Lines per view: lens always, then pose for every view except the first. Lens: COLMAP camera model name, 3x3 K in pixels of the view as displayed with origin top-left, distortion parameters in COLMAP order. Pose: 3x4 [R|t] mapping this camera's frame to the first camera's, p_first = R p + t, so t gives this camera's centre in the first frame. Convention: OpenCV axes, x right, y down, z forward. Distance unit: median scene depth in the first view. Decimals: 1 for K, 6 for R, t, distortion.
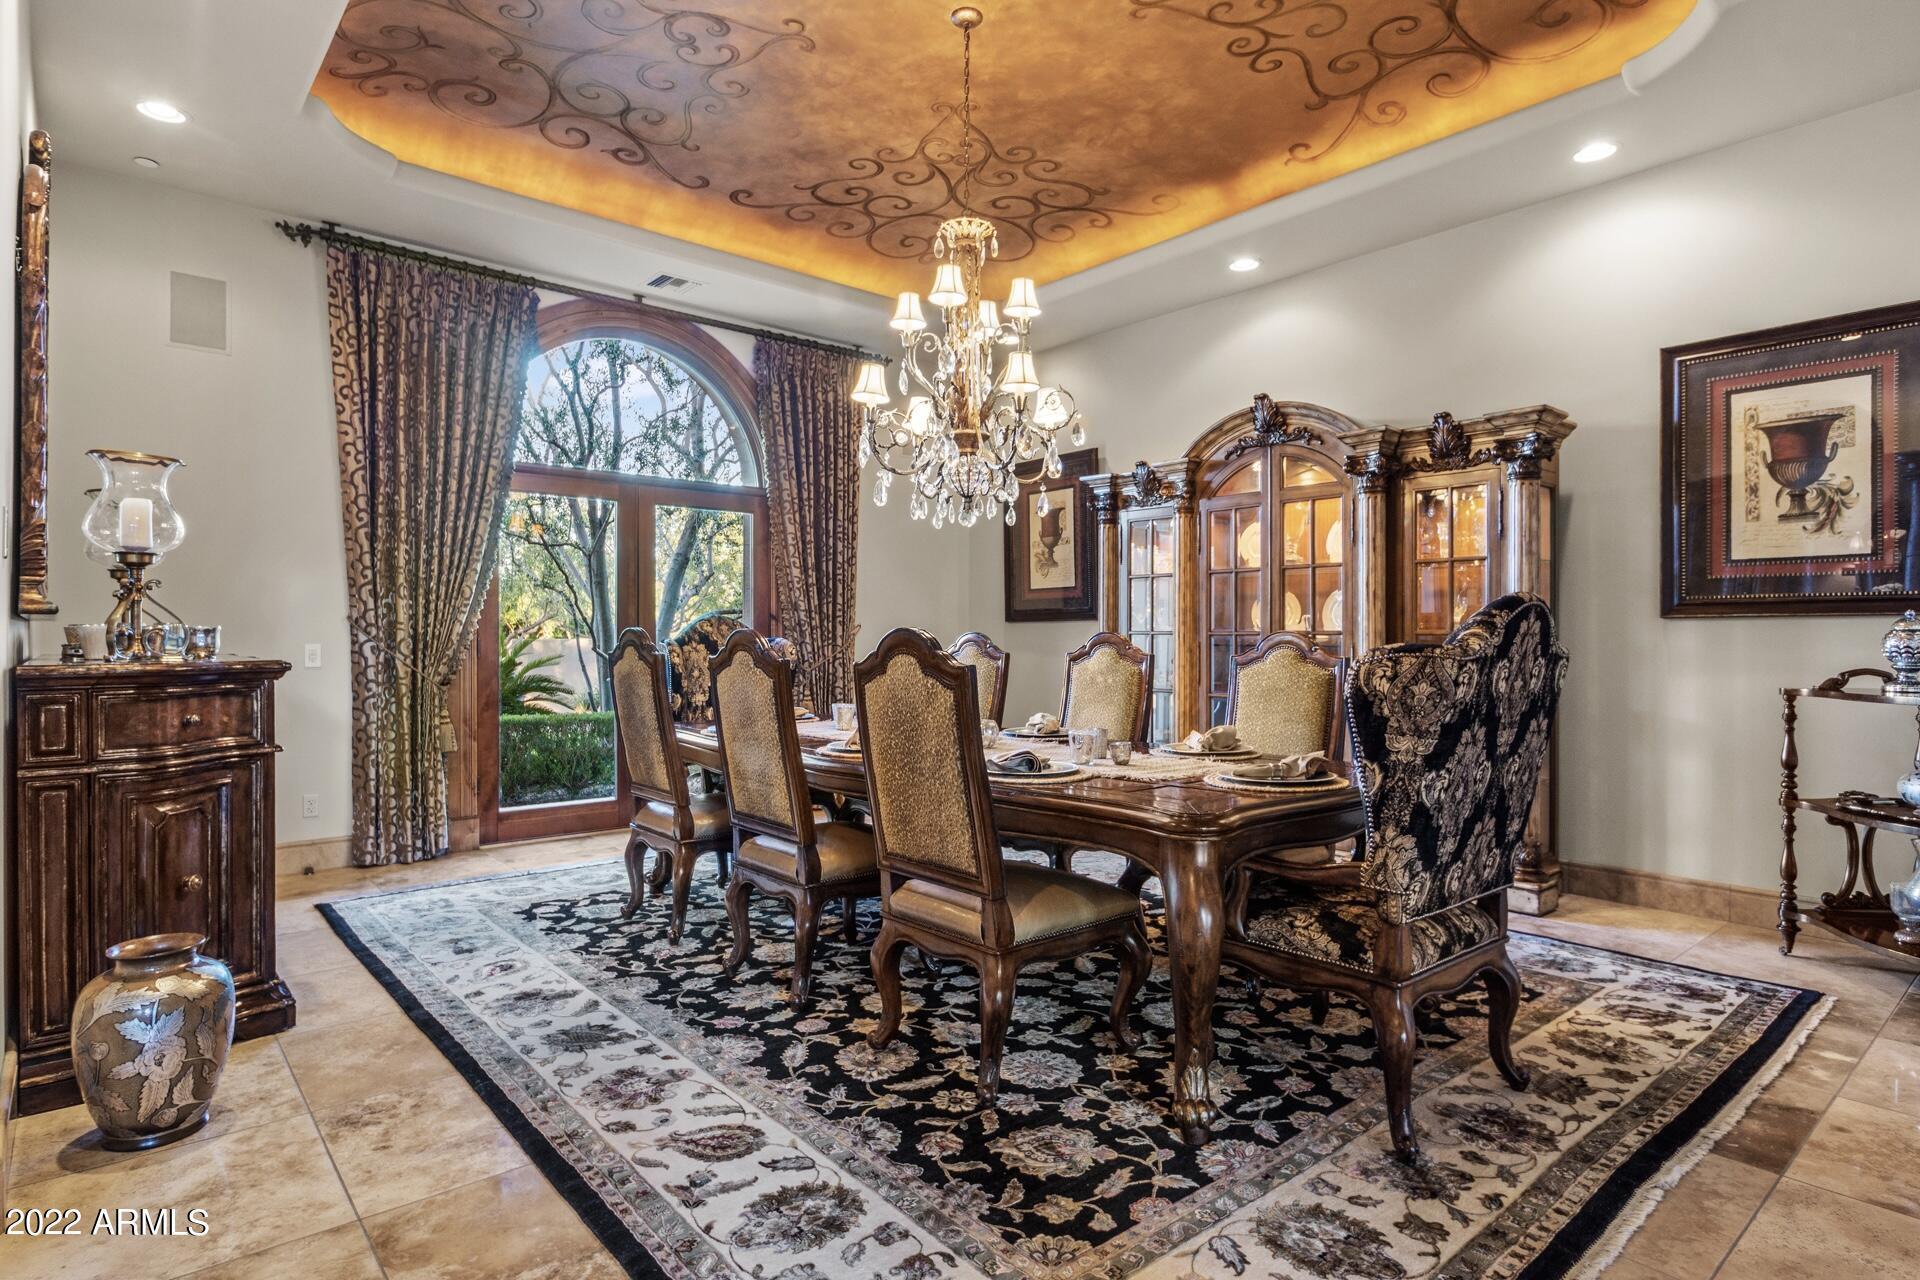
lens RADIAL K [[1016.2, 0, 958.7], [0, 1016.2, 638.3], [0, 0, 1]] dist [-0.019125, -0.001361]
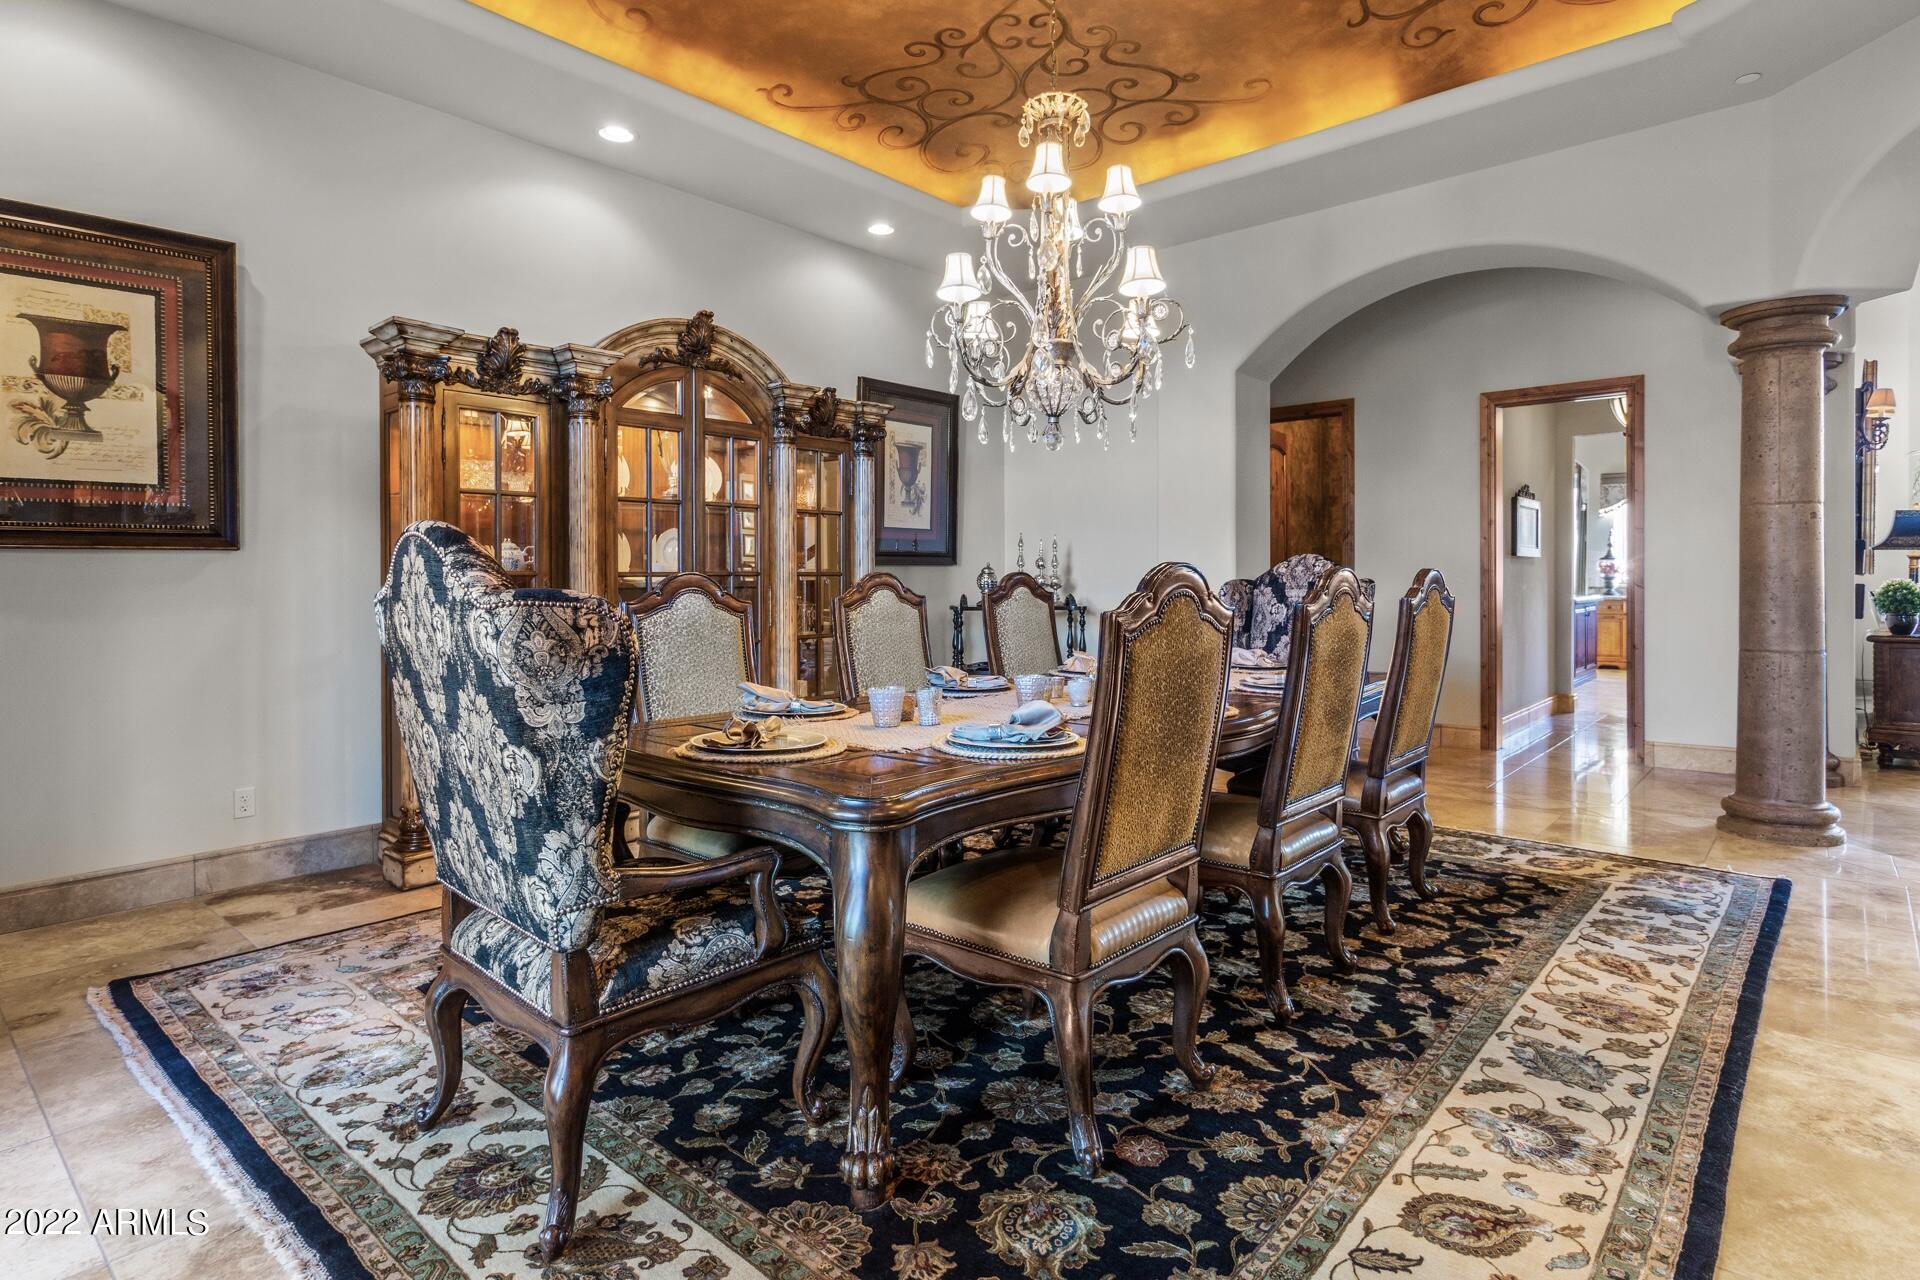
lens RADIAL K [[1016.2, 0, 928.8], [0, 1016.2, 585.0], [0, 0, 1]] dist [-0.019125, -0.001361]
pose [[-0.126636, -0.004000, 0.991941, -0.908032], [0.007637, 0.999958, 0.005007, 0.002981], [-0.991920, 0.008209, -0.126600, 1.318391]]
